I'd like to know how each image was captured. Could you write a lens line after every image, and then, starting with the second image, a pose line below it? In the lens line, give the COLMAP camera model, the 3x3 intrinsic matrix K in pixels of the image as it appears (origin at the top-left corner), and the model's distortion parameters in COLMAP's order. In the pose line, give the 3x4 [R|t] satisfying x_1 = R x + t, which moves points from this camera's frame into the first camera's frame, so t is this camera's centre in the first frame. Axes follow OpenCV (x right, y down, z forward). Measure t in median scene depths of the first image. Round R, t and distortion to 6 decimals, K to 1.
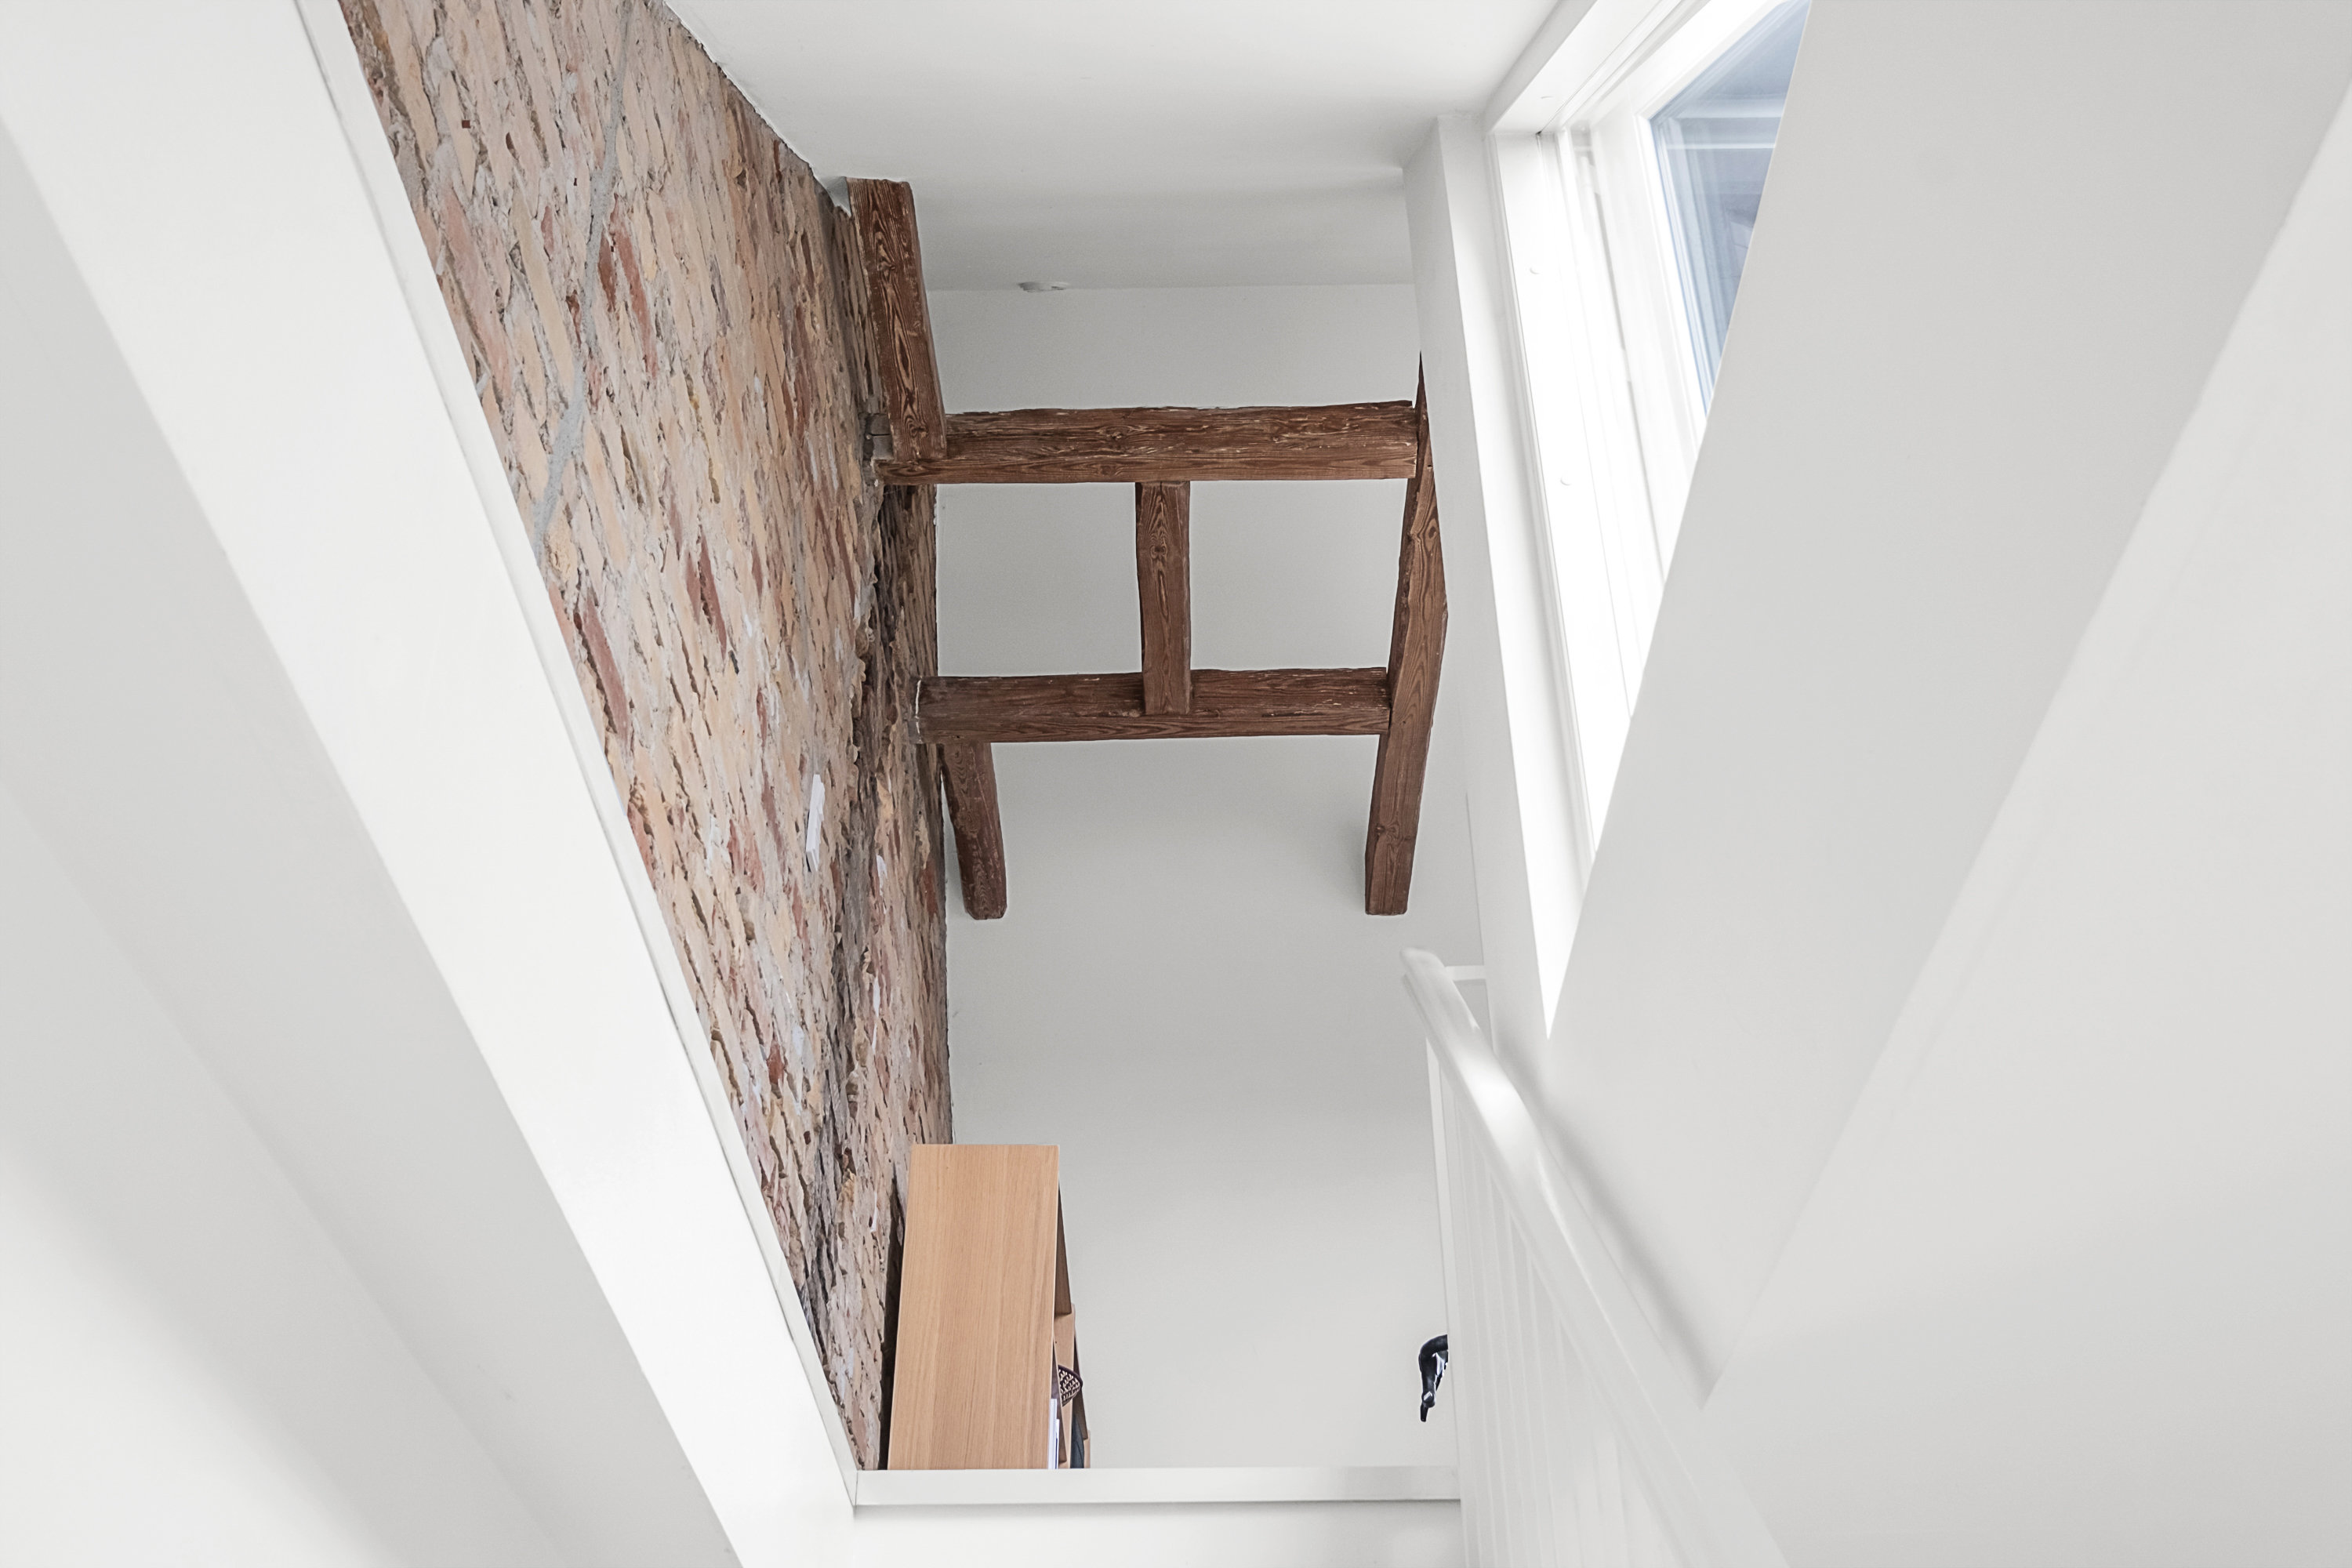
lens RADIAL K [[2423.6, 0, 1175.9], [0, 2423.6, 783.7], [0, 0, 1]] dist [0.002075, 0.000000]
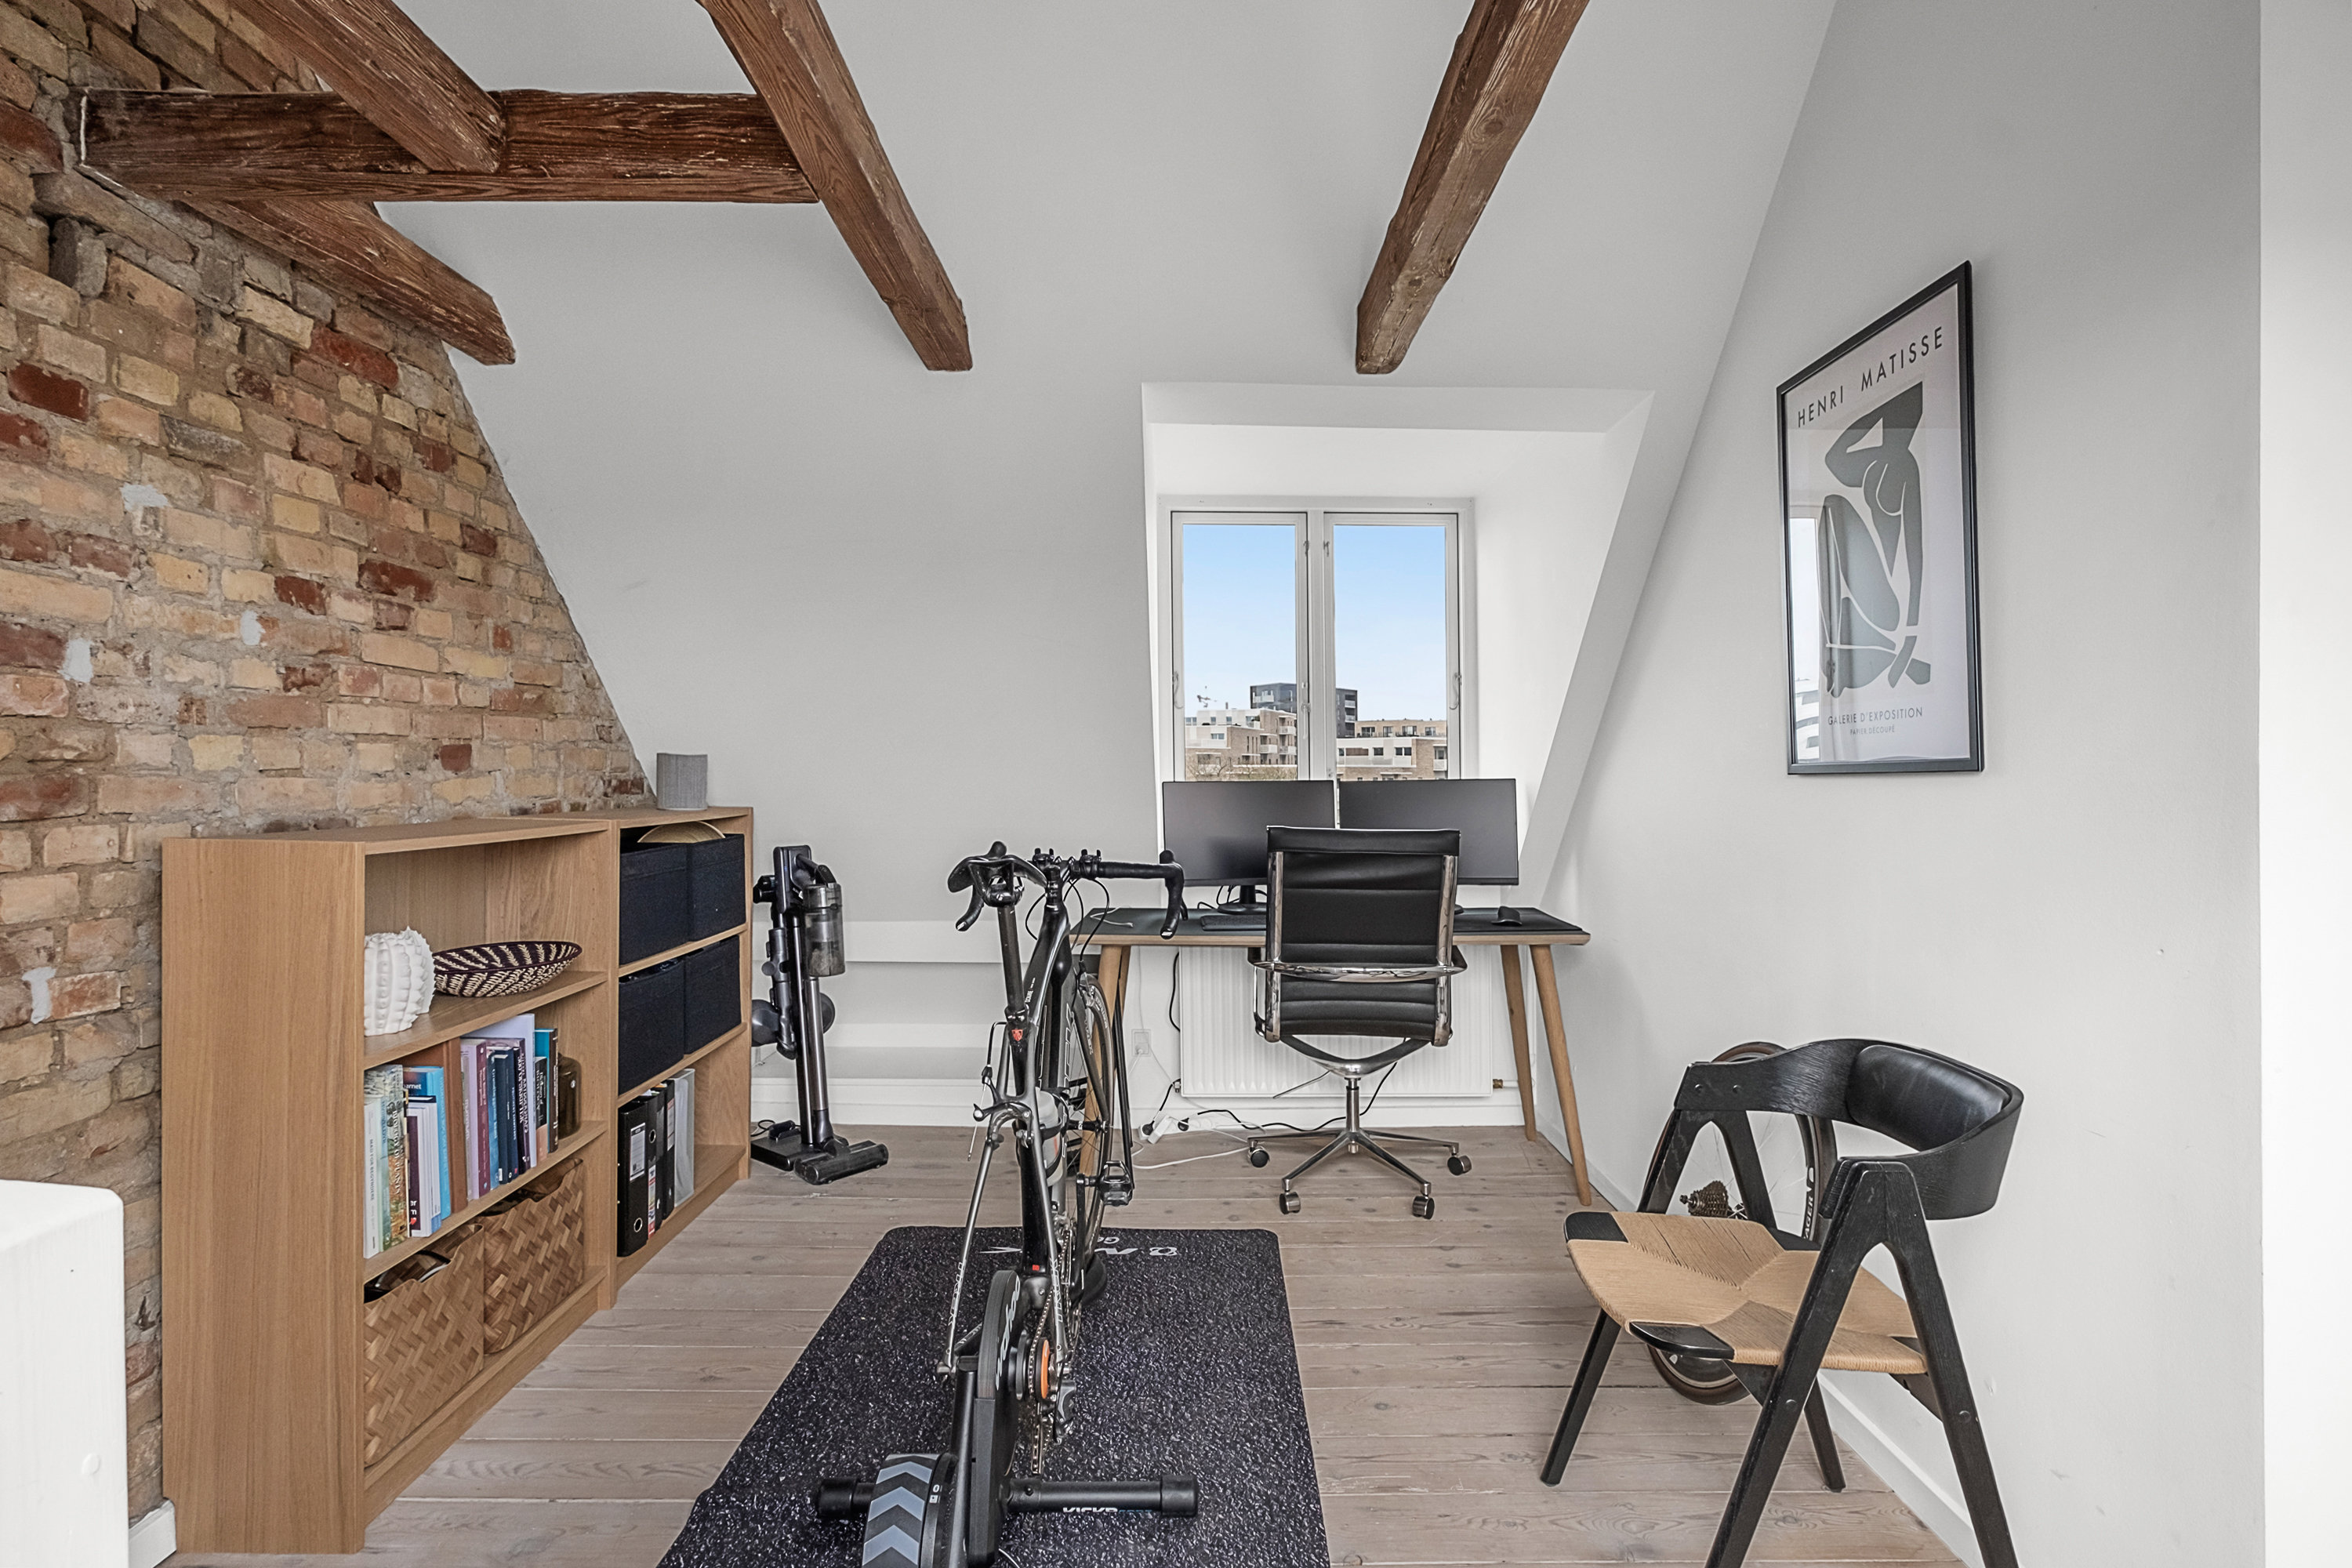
lens RADIAL K [[1157.5, 0, 1179.5], [0, 1157.5, 776.0], [0, 0, 1]] dist [0.001120, 0.000269]
pose [[0.999225, 0.003541, 0.039194, 0.182154], [-0.025061, 0.825139, 0.564373, -0.076606], [-0.030342, -0.564918, 0.824589, 0.632710]]
